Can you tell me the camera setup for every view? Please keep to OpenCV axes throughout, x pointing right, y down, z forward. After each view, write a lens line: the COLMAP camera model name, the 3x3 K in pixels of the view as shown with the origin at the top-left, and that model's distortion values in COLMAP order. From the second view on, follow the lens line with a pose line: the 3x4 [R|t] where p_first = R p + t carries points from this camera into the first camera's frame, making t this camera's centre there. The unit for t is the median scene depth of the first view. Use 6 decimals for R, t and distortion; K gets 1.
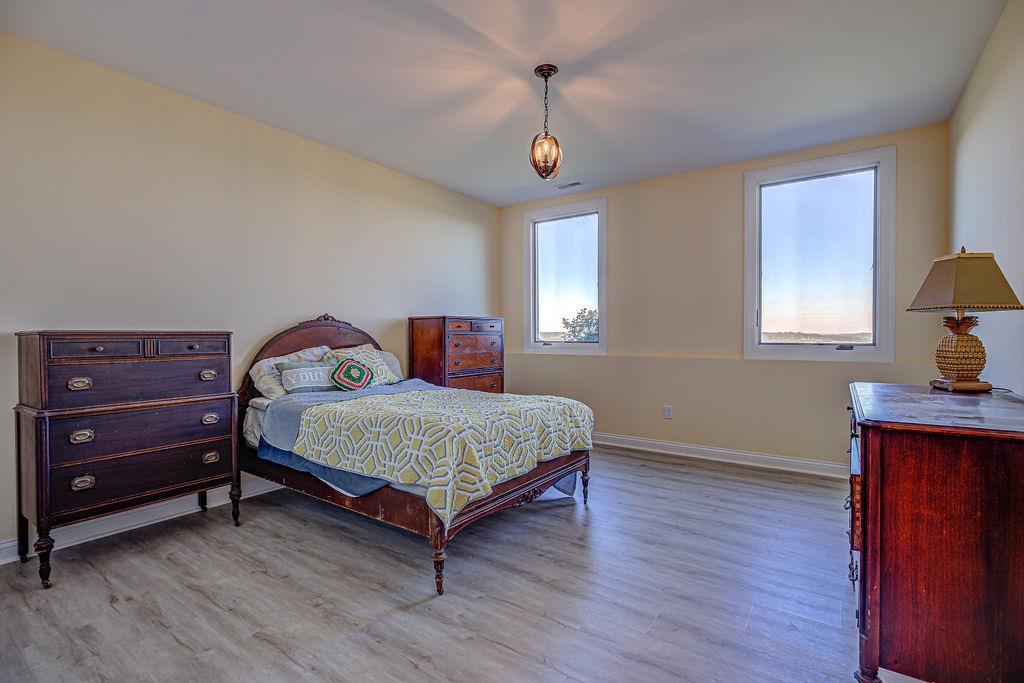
lens RADIAL K [[469.9, 0, 512.0], [0, 469.9, 341.5], [0, 0, 1]] dist [-0.004023, 0.000540]
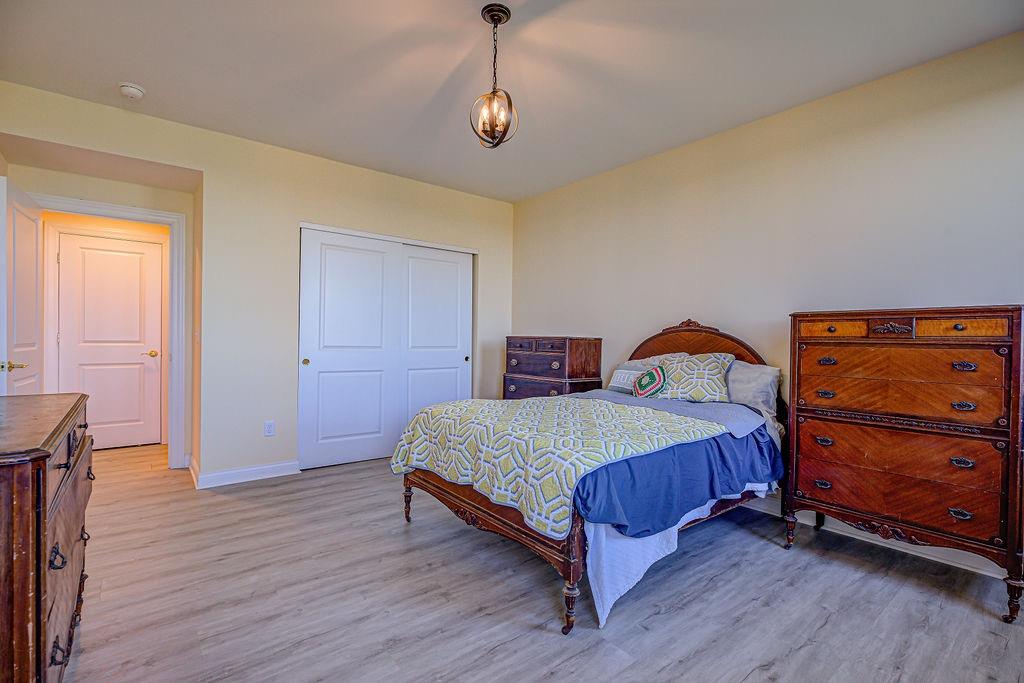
lens RADIAL K [[469.9, 0, 512.0], [0, 469.9, 341.5], [0, 0, 1]] dist [-0.004023, 0.000540]
pose [[-0.275620, 0.002937, -0.961262, 0.874744], [-0.029666, 0.999493, 0.011560, -0.020519], [0.960809, 0.031703, -0.275393, 1.309395]]
